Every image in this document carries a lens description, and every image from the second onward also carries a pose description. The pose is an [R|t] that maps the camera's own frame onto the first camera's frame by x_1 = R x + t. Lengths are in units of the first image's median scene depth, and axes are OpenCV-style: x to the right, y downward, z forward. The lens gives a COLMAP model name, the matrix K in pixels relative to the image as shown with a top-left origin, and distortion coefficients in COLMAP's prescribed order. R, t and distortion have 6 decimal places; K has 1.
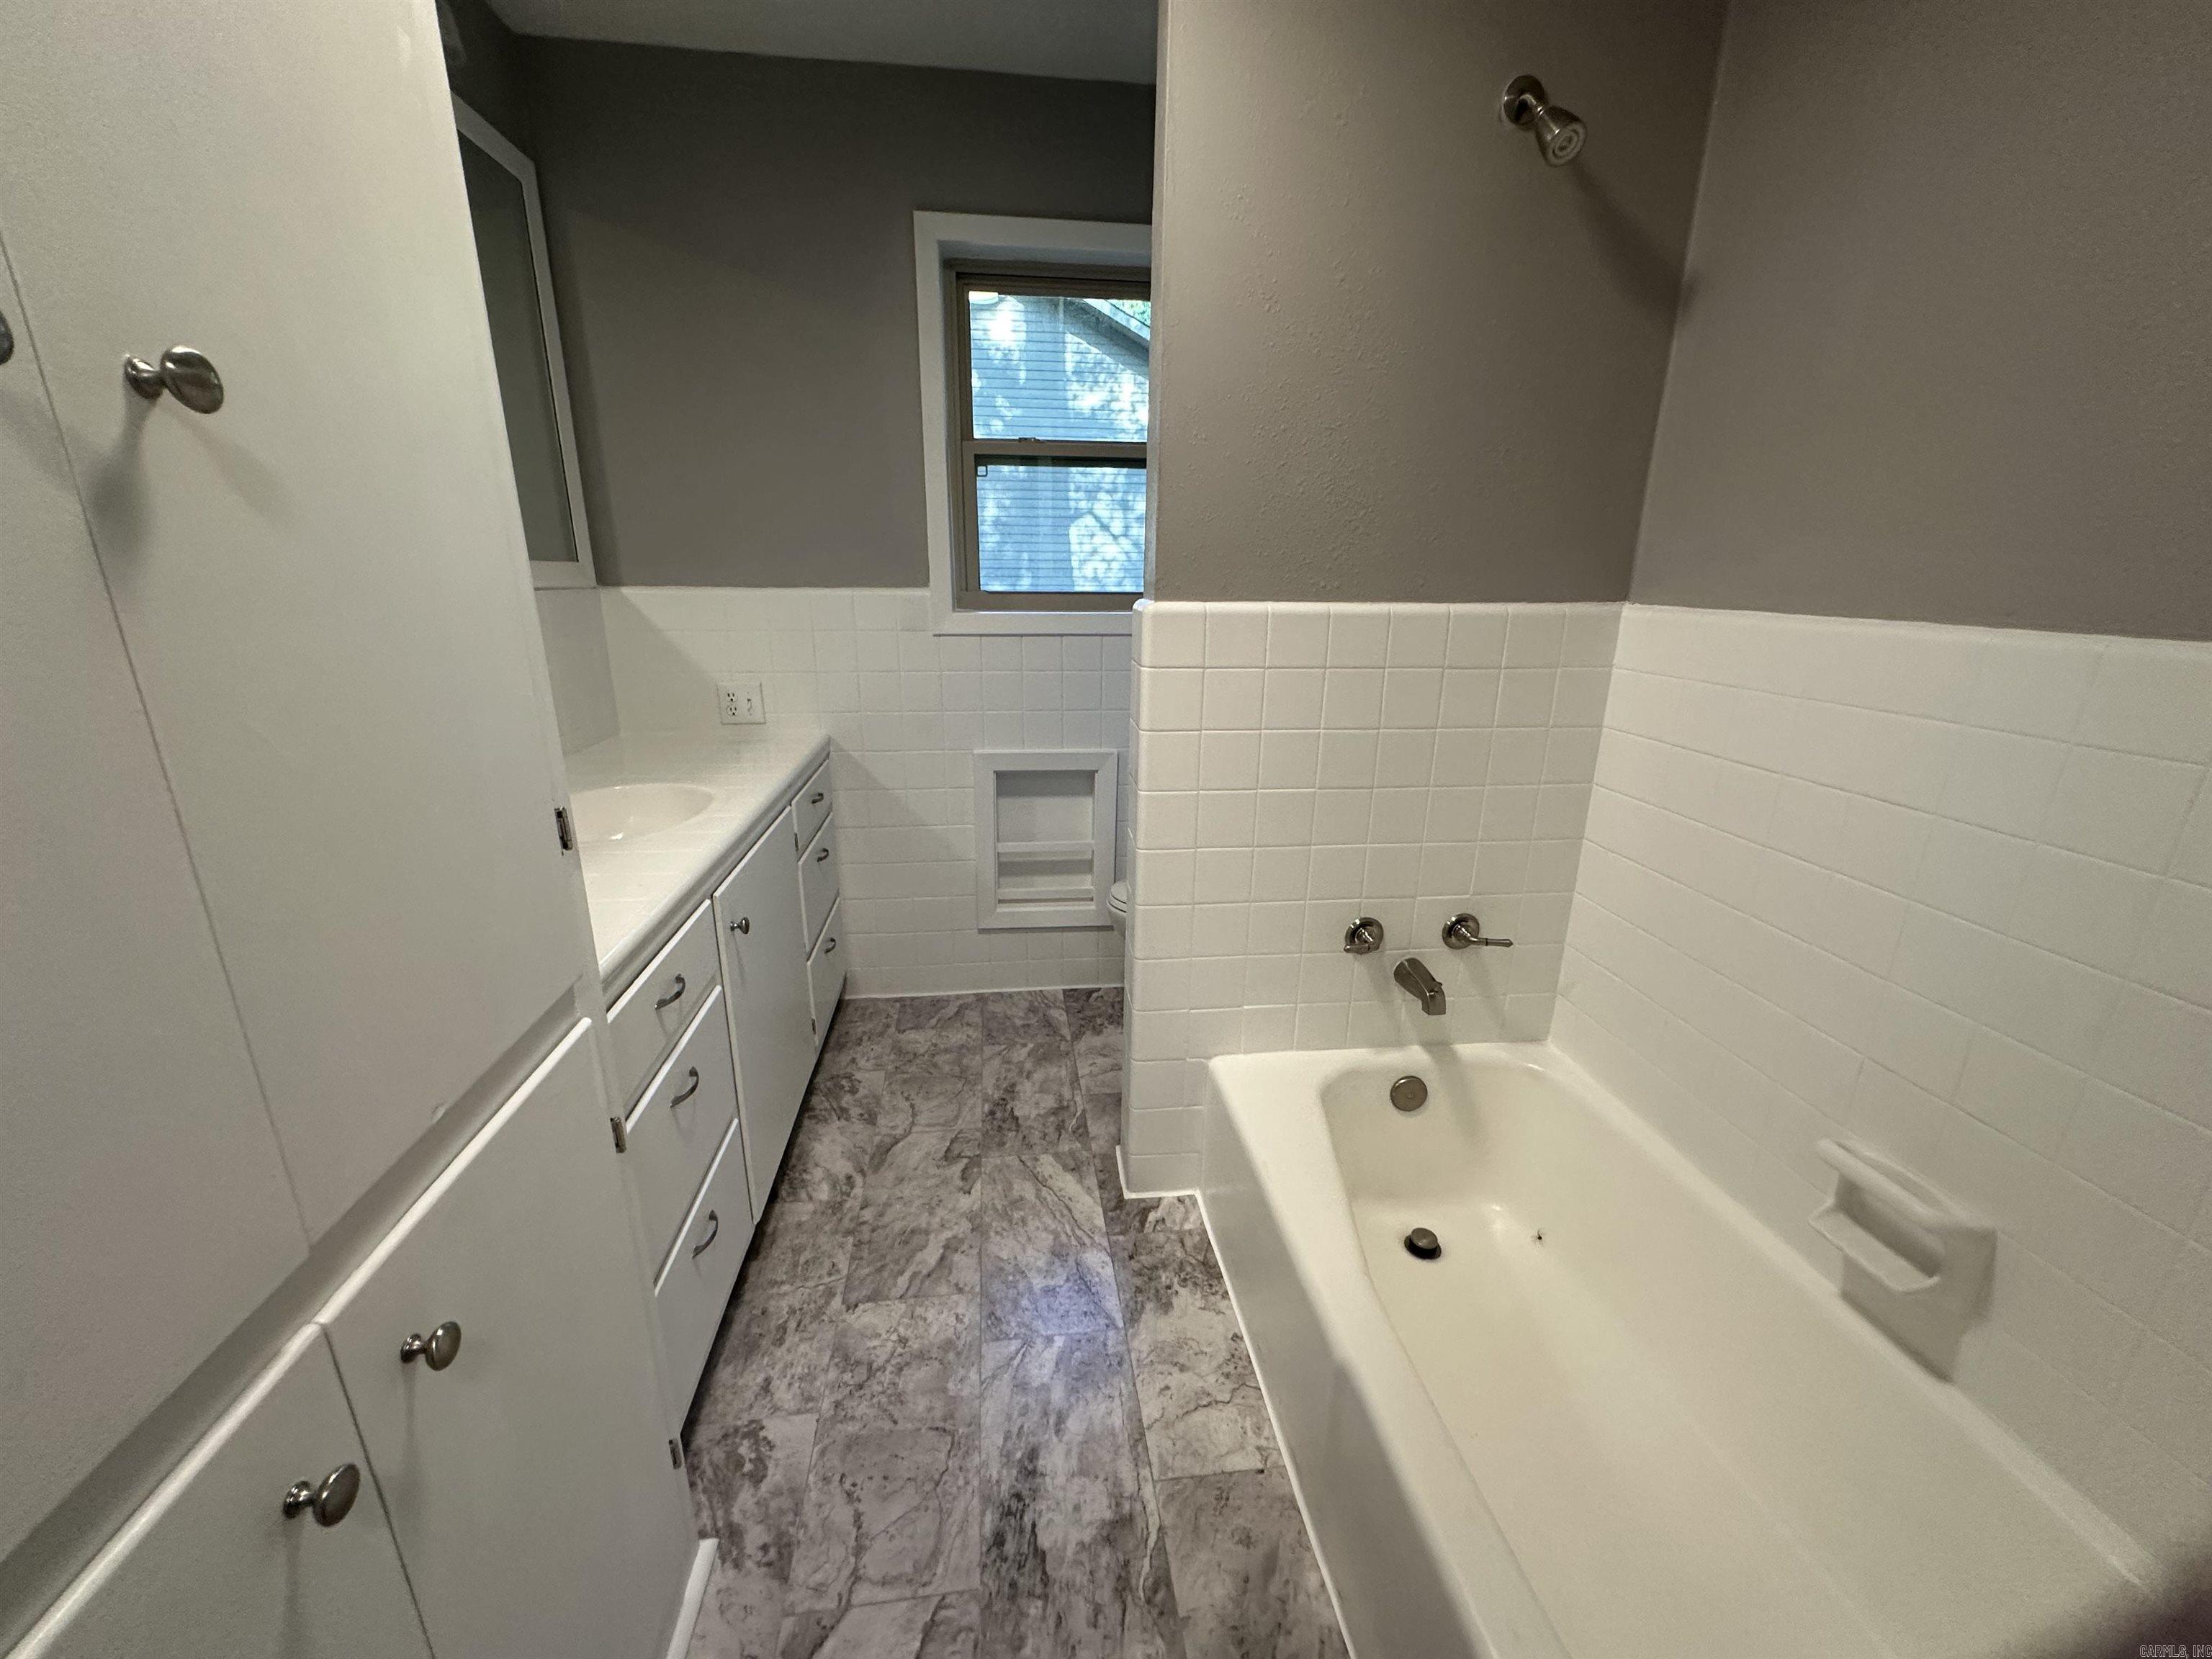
lens RADIAL K [[882.2, 0, 1099.4], [0, 882.2, 825.7], [0, 0, 1]] dist [-0.002911, 0.000052]
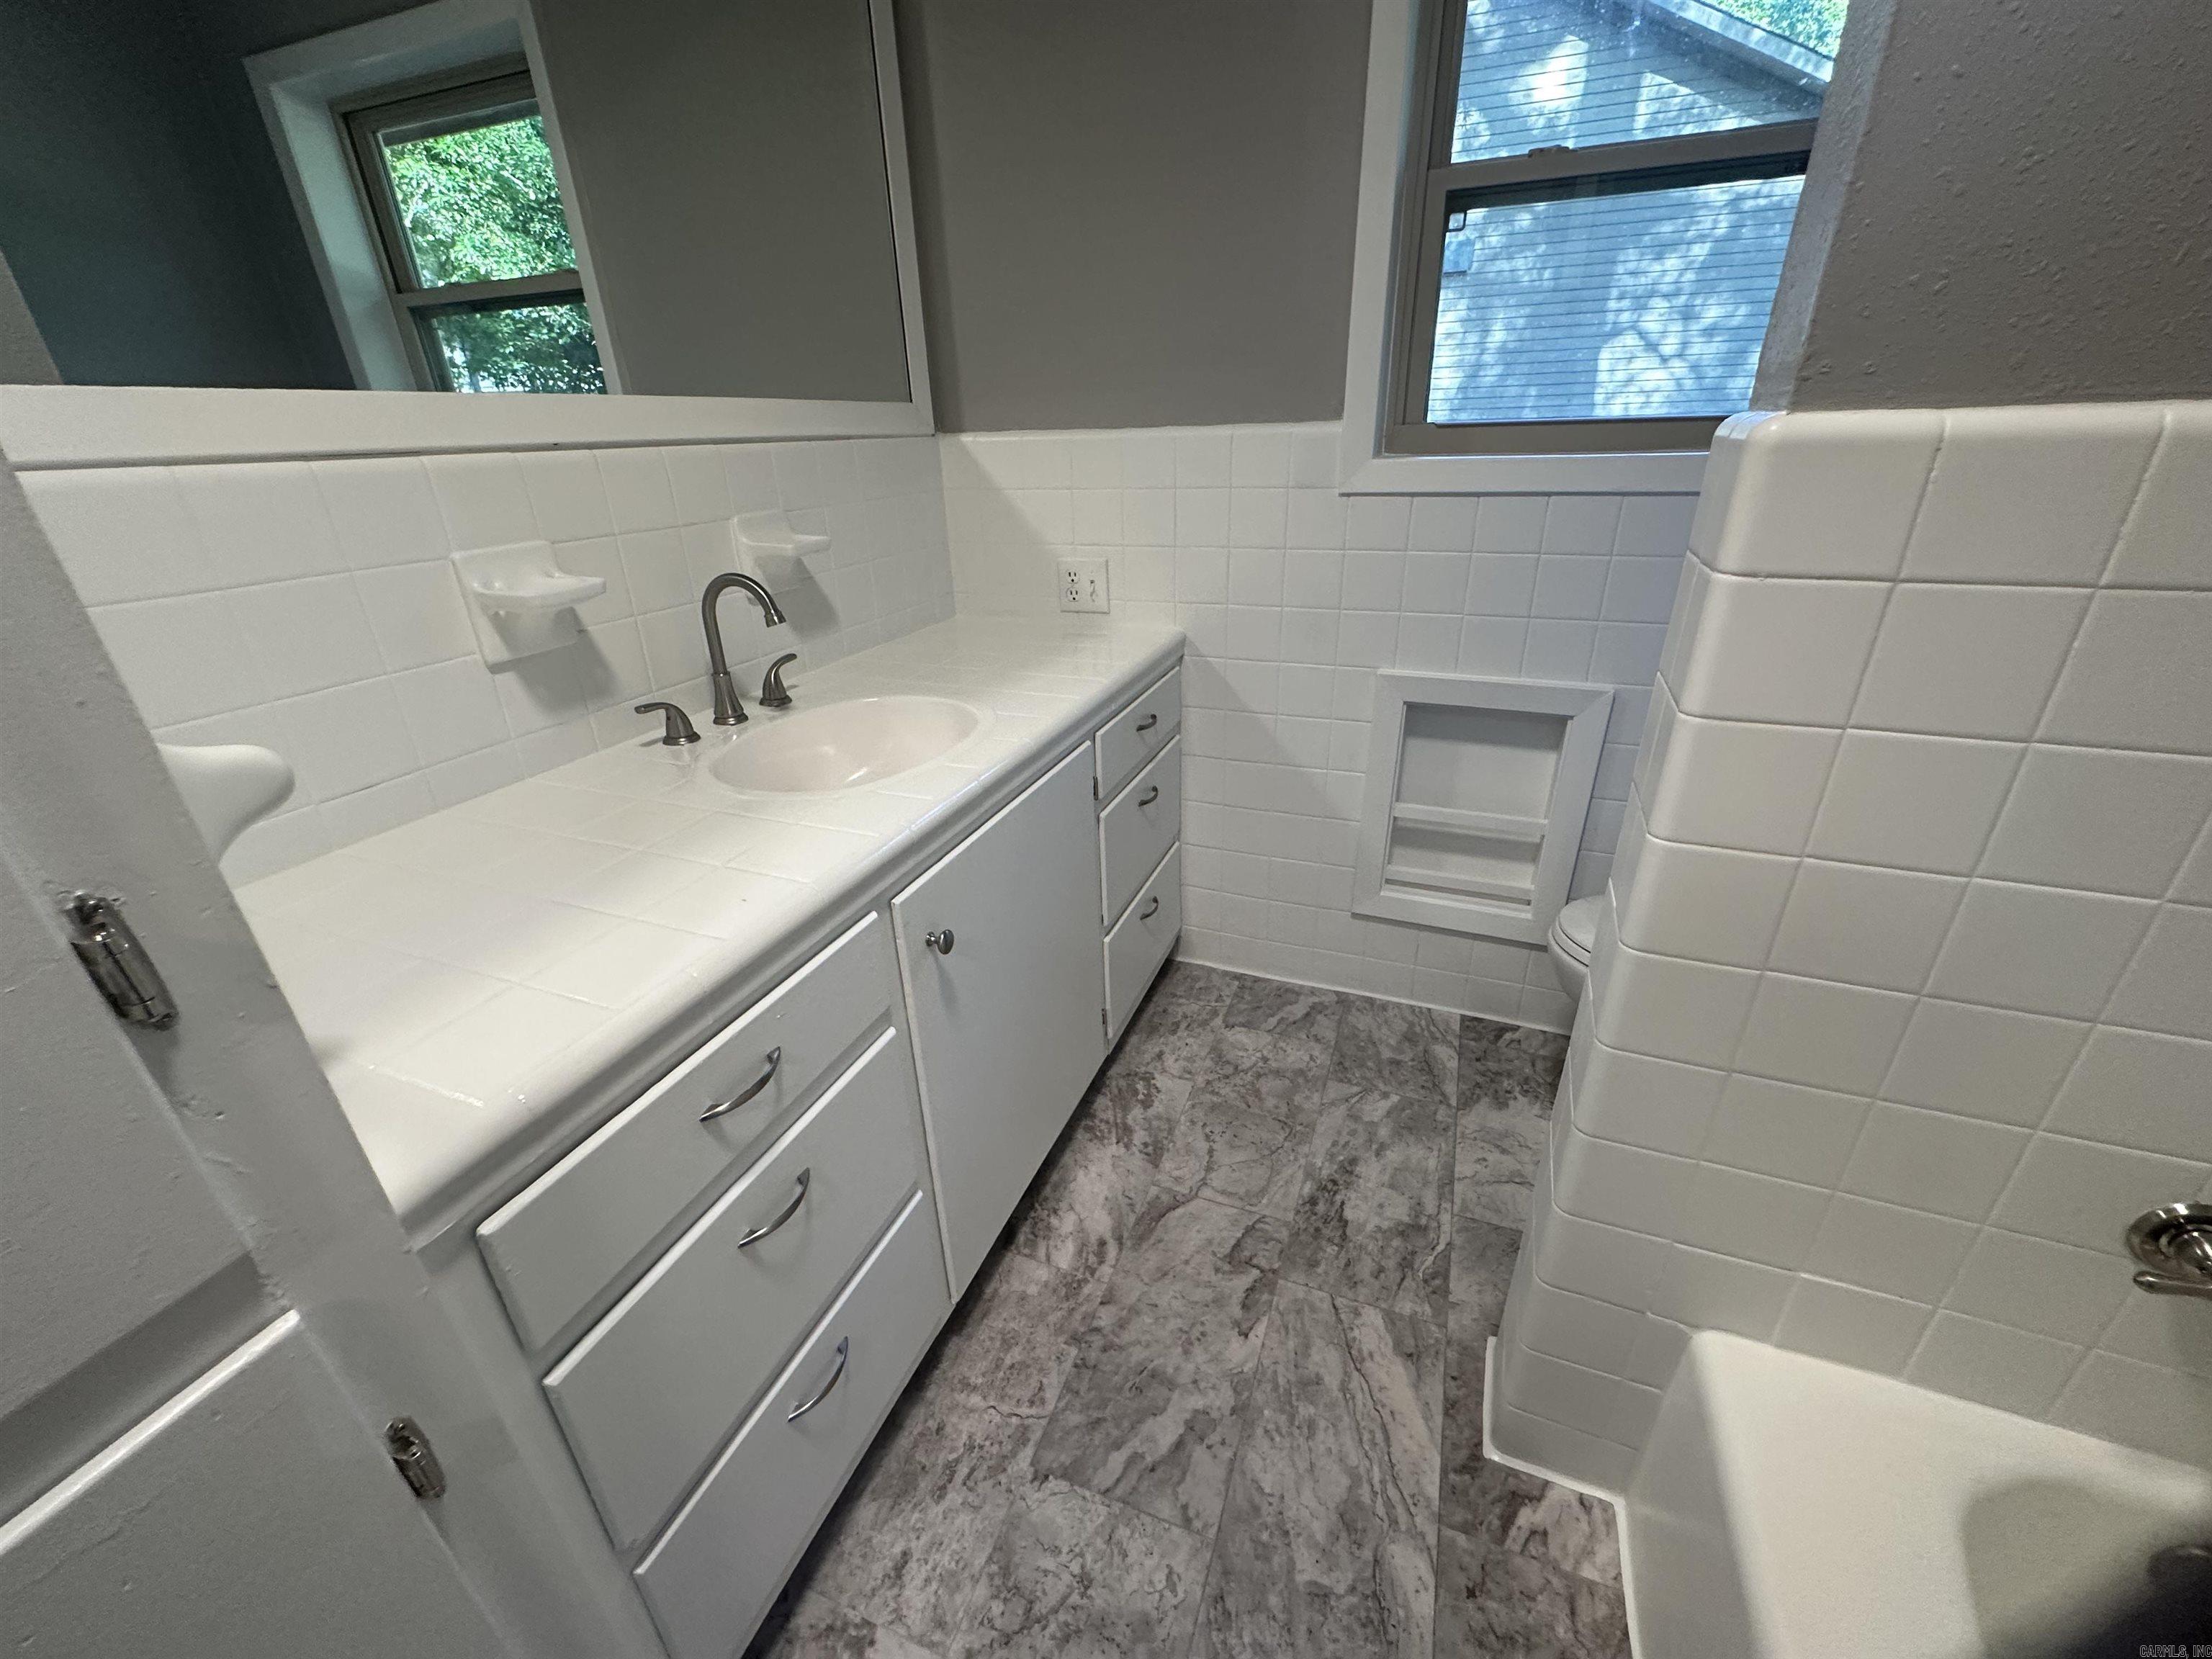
lens RADIAL K [[882.9, 0, 1104.9], [0, 882.9, 830.0], [0, 0, 1]] dist [-0.005610, 0.000461]
pose [[0.879070, 0.166296, -0.446746, -0.001506], [-0.096375, 0.979824, 0.175089, -0.073353], [0.466849, -0.110861, 0.877361, 0.330653]]
